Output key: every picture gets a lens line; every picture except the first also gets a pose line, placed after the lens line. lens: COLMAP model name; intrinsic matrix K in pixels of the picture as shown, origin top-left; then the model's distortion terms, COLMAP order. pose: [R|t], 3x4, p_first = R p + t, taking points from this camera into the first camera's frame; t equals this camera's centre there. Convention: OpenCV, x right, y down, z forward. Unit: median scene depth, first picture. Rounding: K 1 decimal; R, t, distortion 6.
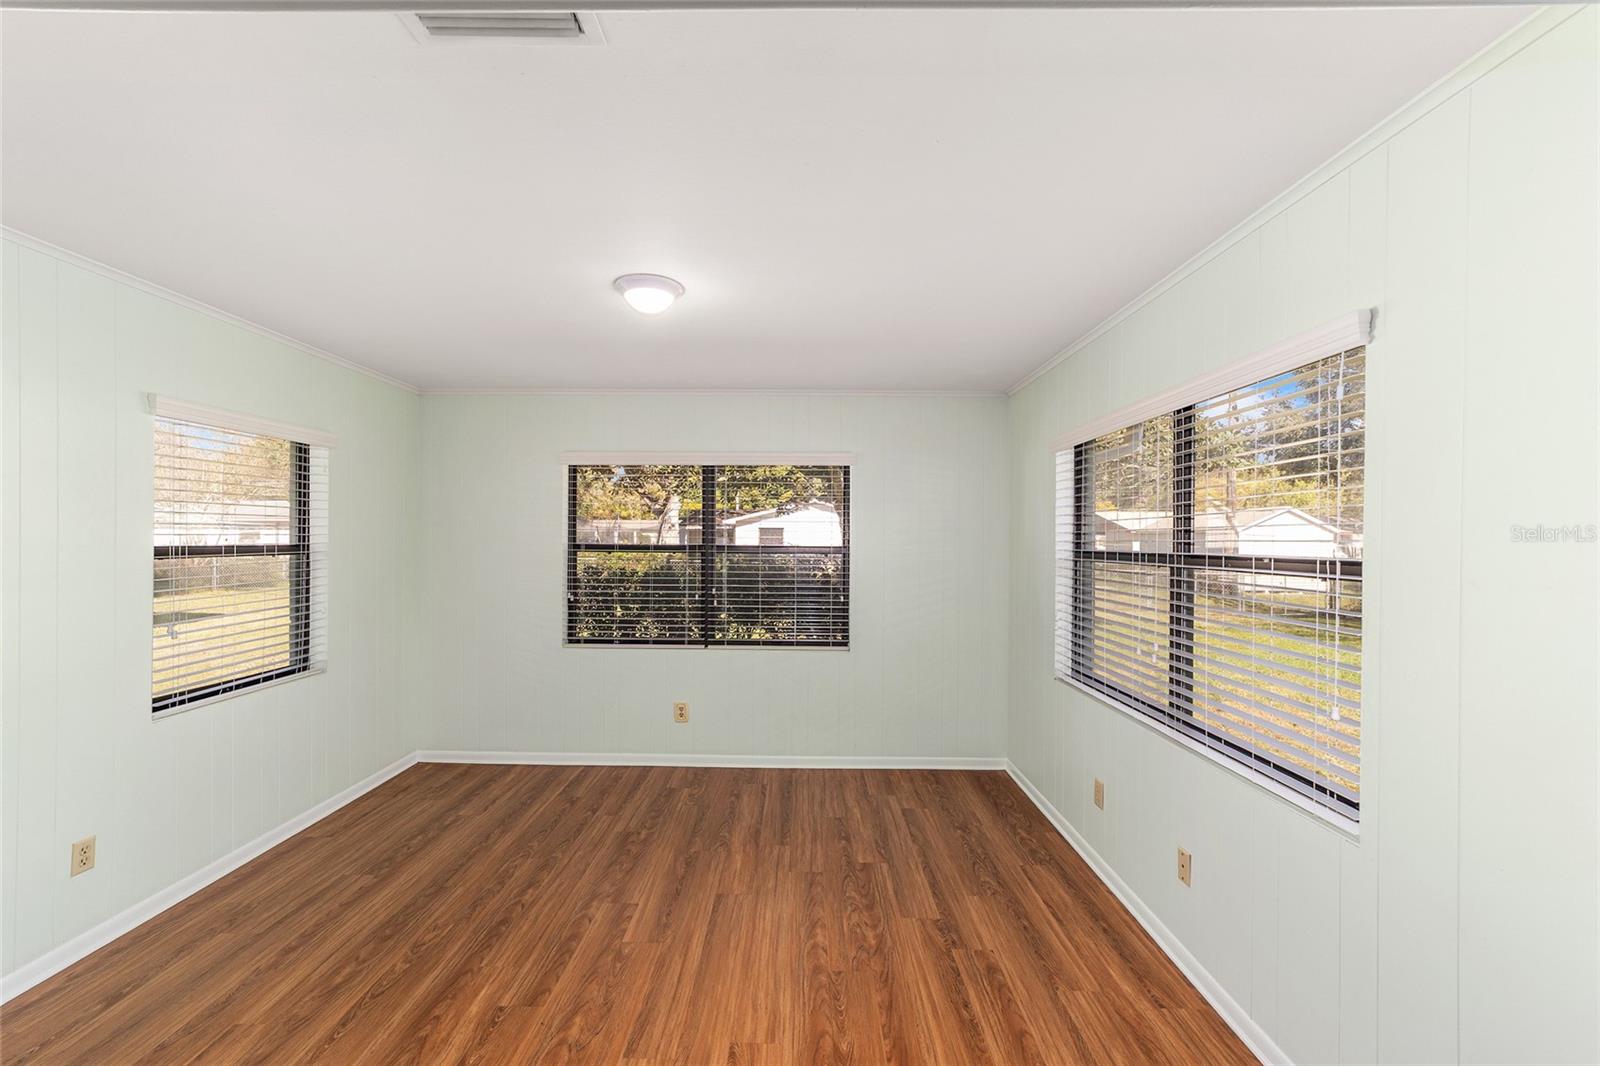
lens RADIAL K [[647.2, 0, 800.0], [0, 647.2, 533.0], [0, 0, 1]] dist [-0.003282, -0.000028]
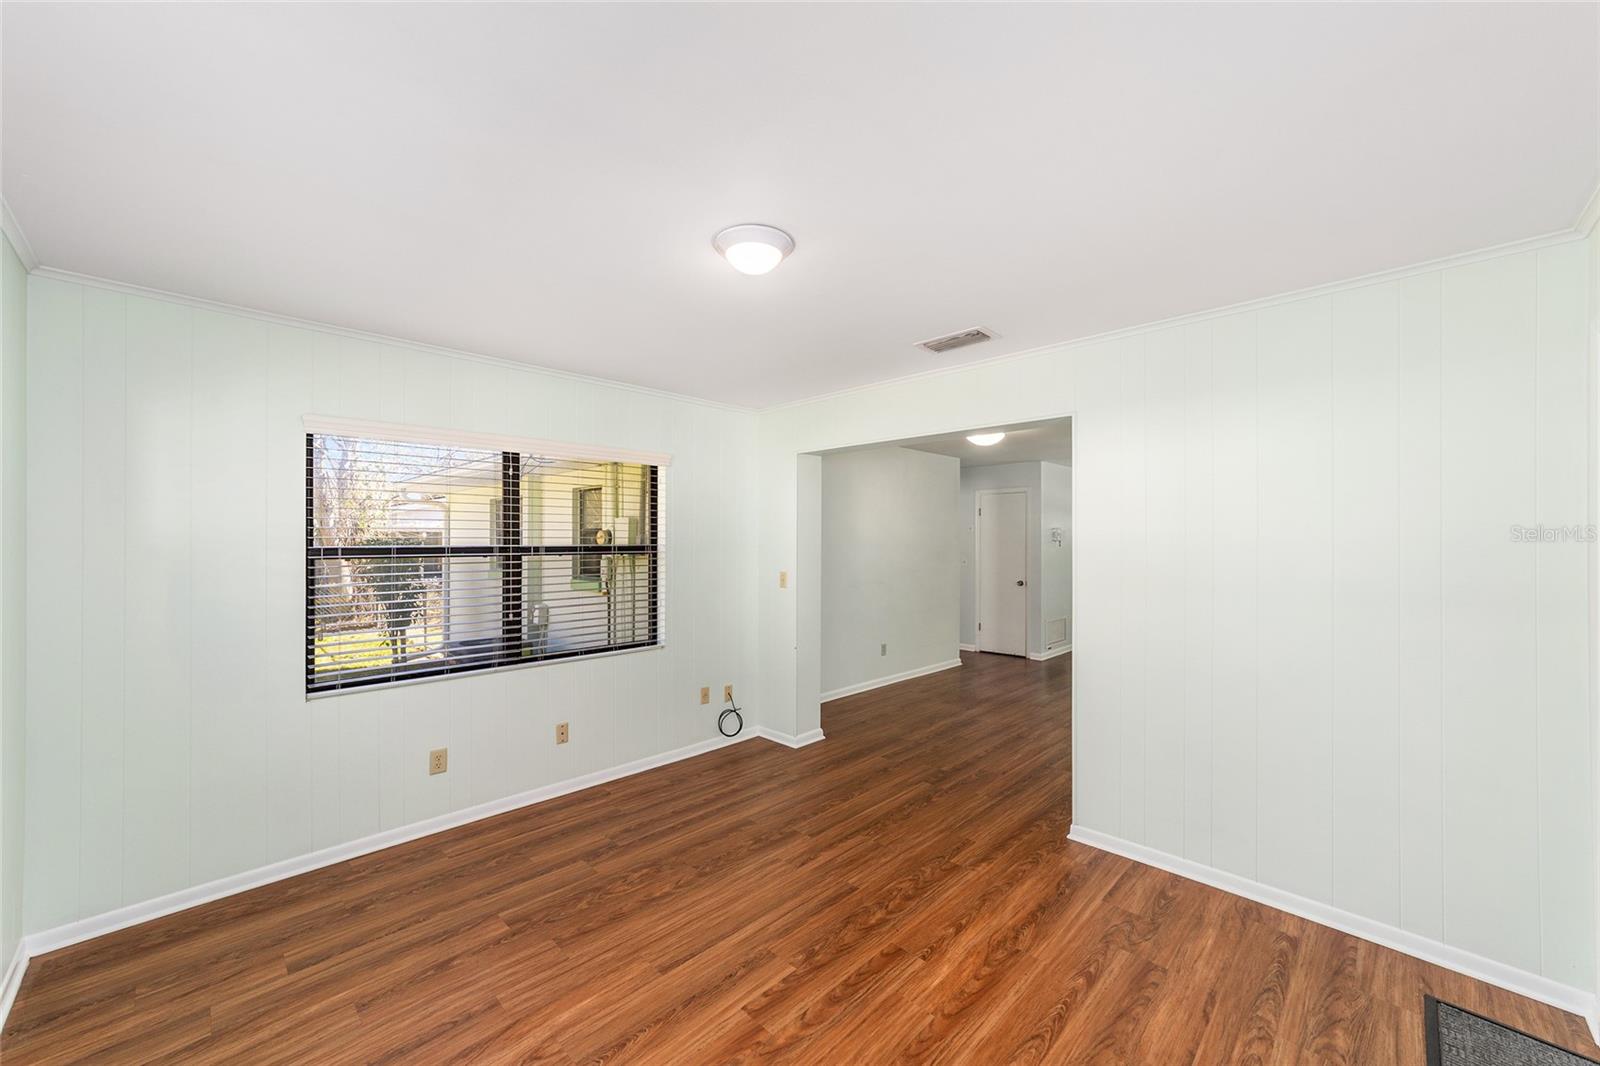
lens RADIAL K [[615.1, 0, 797.5], [0, 615.1, 535.1], [0, 0, 1]] dist [-0.016384, 0.008312]
pose [[-0.717721, -0.000103, 0.696331, -0.860472], [-0.012796, 0.999833, -0.013041, 0.019742], [-0.696213, -0.018271, -0.717603, 1.588835]]
